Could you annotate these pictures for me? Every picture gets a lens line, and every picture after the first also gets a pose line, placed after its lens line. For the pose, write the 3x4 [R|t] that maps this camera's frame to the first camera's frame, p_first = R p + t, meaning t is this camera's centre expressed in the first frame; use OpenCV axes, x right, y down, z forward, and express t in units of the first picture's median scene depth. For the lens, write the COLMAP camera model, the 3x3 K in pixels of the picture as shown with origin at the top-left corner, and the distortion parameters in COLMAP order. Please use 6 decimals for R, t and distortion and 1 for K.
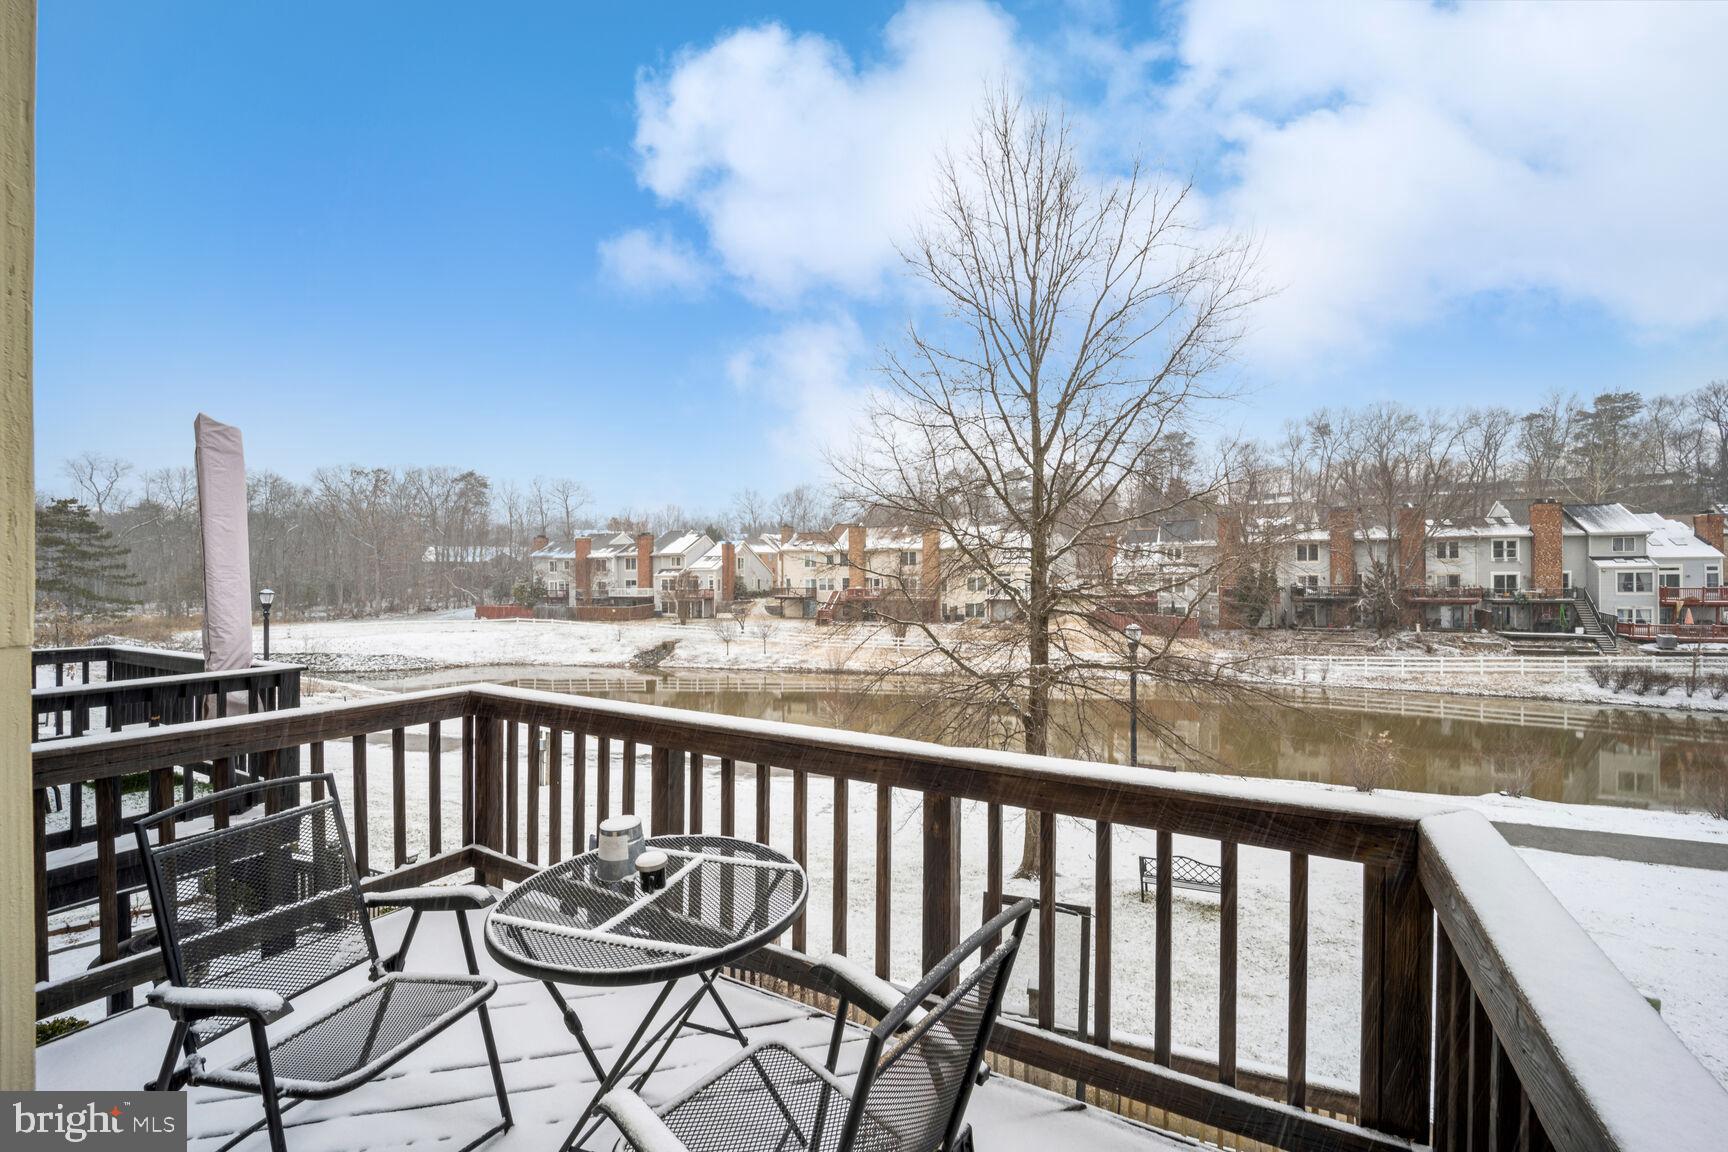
lens RADIAL K [[704.8, 0, 864.5], [0, 704.8, 573.6], [0, 0, 1]] dist [-0.019340, 0.000898]
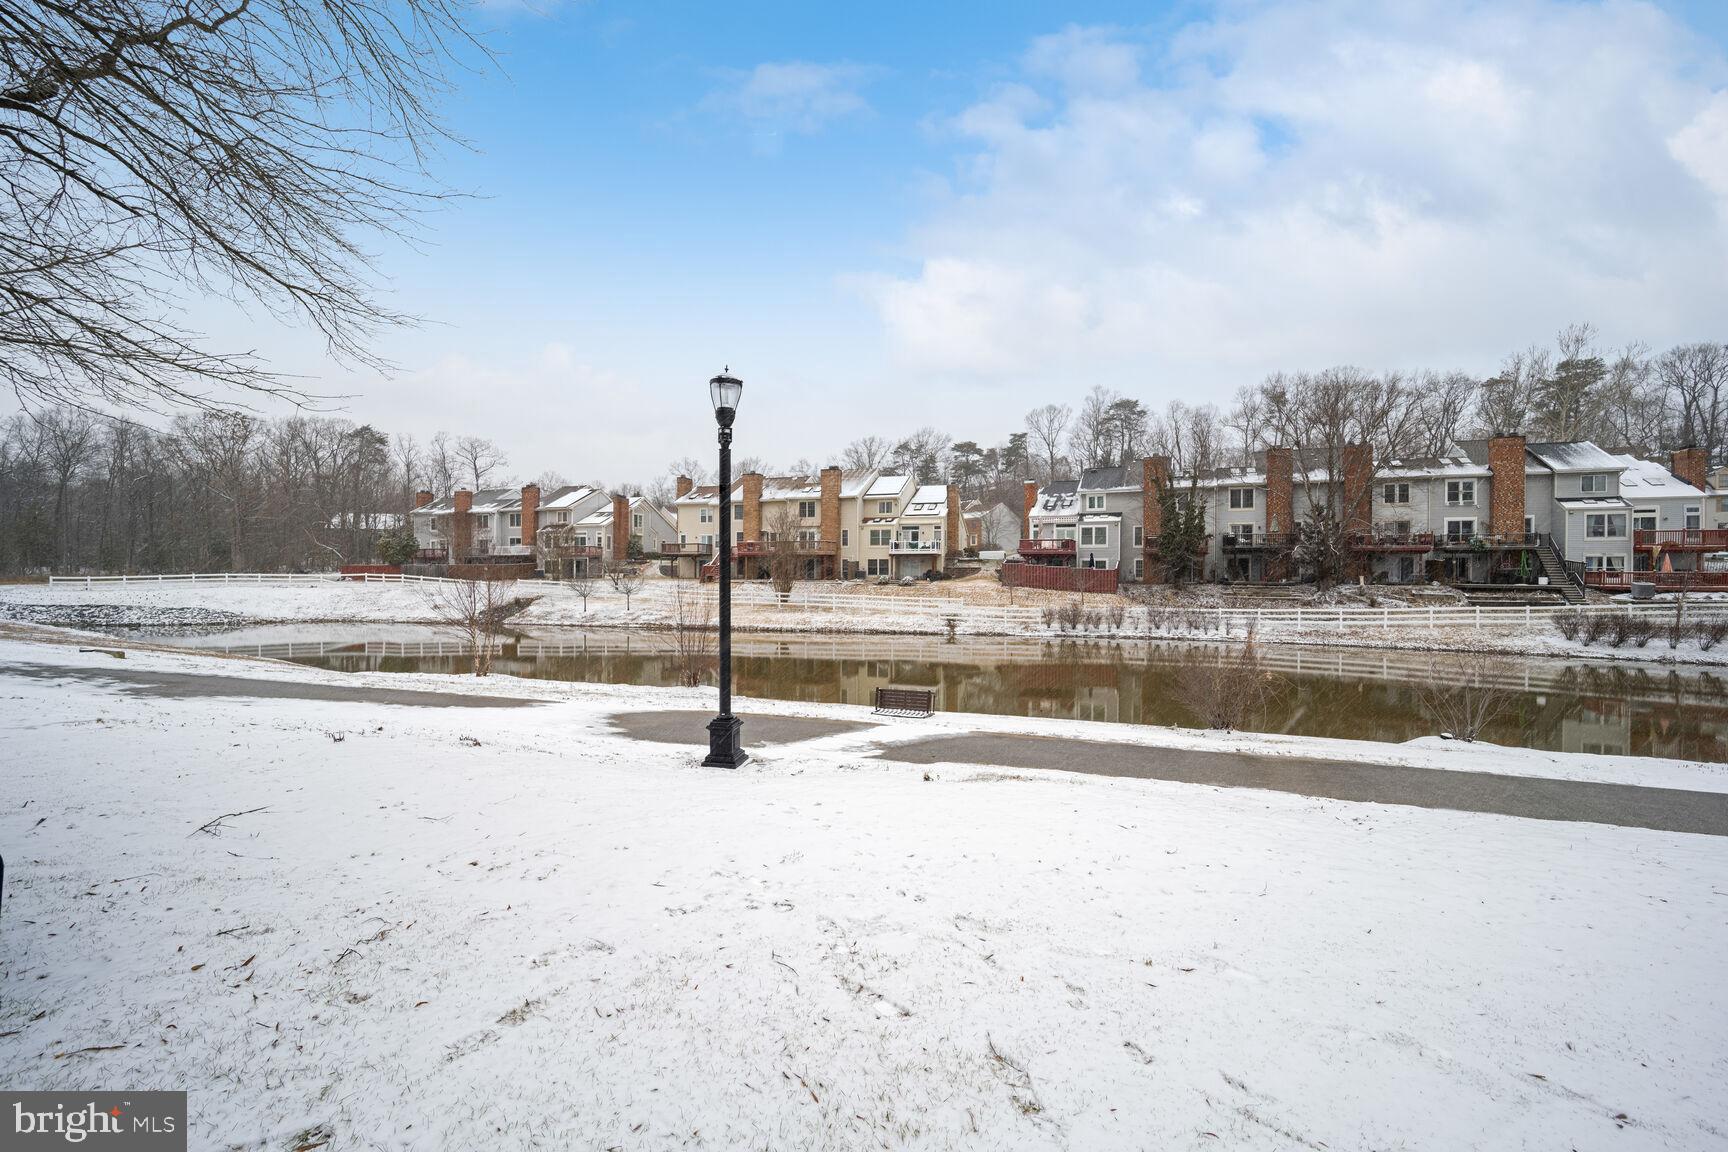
lens RADIAL K [[704.8, 0, 856.9], [0, 704.8, 570.5], [0, 0, 1]] dist [-0.019340, 0.000898]
pose [[0.999552, 0.008721, 0.028630, 0.125043], [-0.009064, 0.999888, 0.011876, 0.055683], [-0.028524, -0.012130, 0.999520, 0.130940]]
